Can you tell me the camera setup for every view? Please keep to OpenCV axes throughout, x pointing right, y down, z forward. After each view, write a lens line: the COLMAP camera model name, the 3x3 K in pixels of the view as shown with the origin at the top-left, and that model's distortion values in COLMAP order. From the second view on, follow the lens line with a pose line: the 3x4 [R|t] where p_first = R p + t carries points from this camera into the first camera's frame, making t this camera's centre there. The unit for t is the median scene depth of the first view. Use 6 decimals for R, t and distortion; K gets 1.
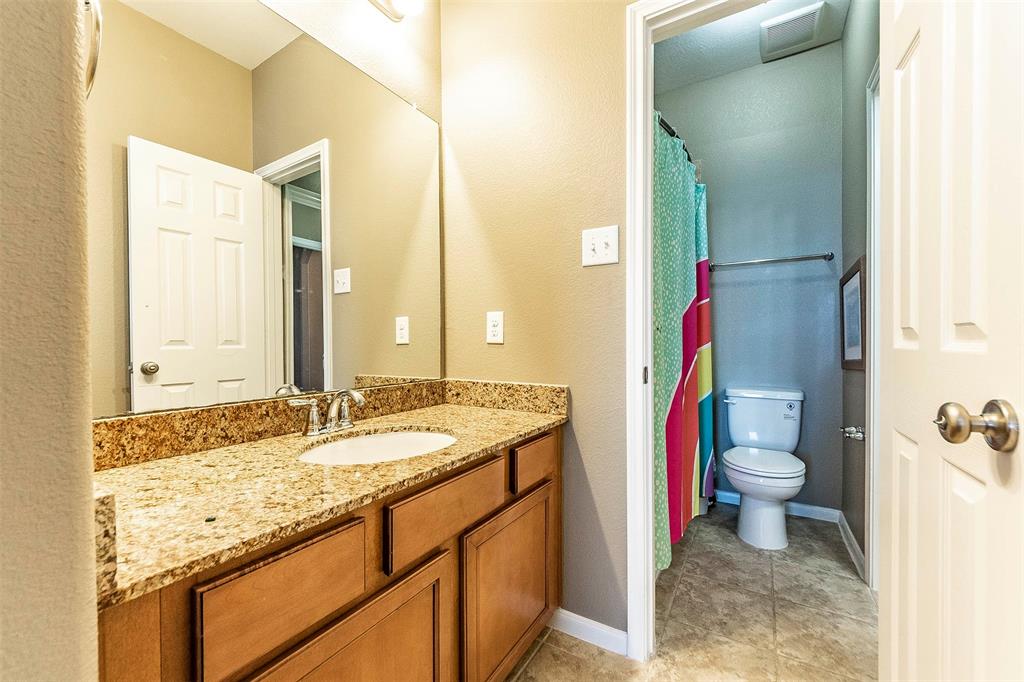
lens RADIAL K [[414.3, 0, 516.3], [0, 414.3, 345.2], [0, 0, 1]] dist [-0.004187, 0.000840]
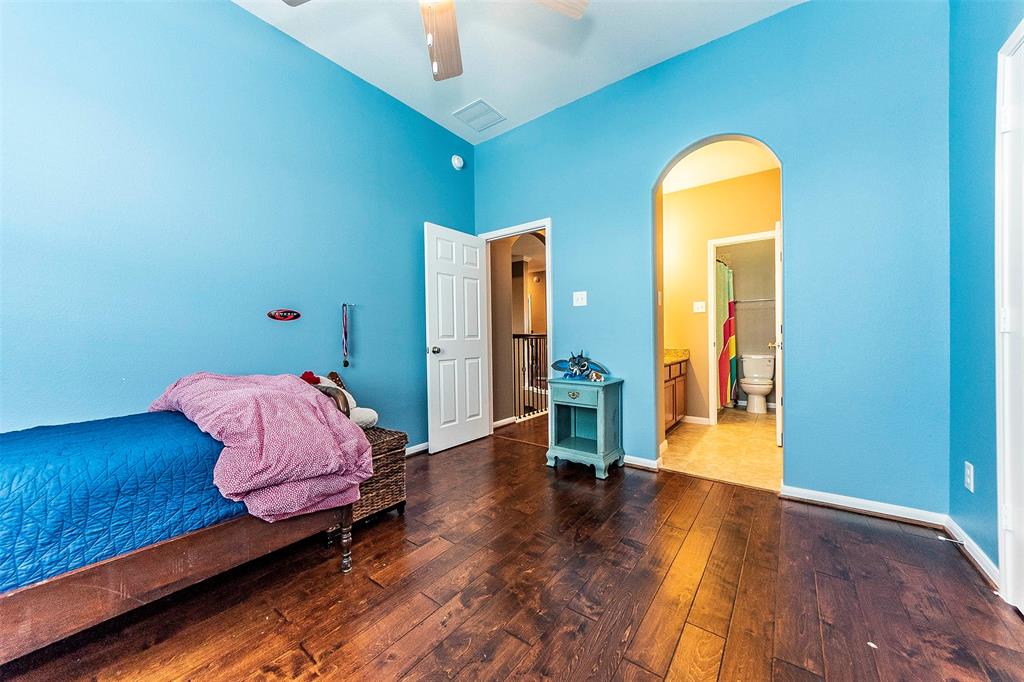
lens RADIAL K [[369.4, 0, 513.9], [0, 369.4, 339.2], [0, 0, 1]] dist [0.000372, -0.001000]
pose [[0.994233, -0.003726, -0.107179, -1.320793], [0.003872, 0.999992, 0.001153, 0.021025], [0.107174, -0.001562, 0.994239, -2.913490]]
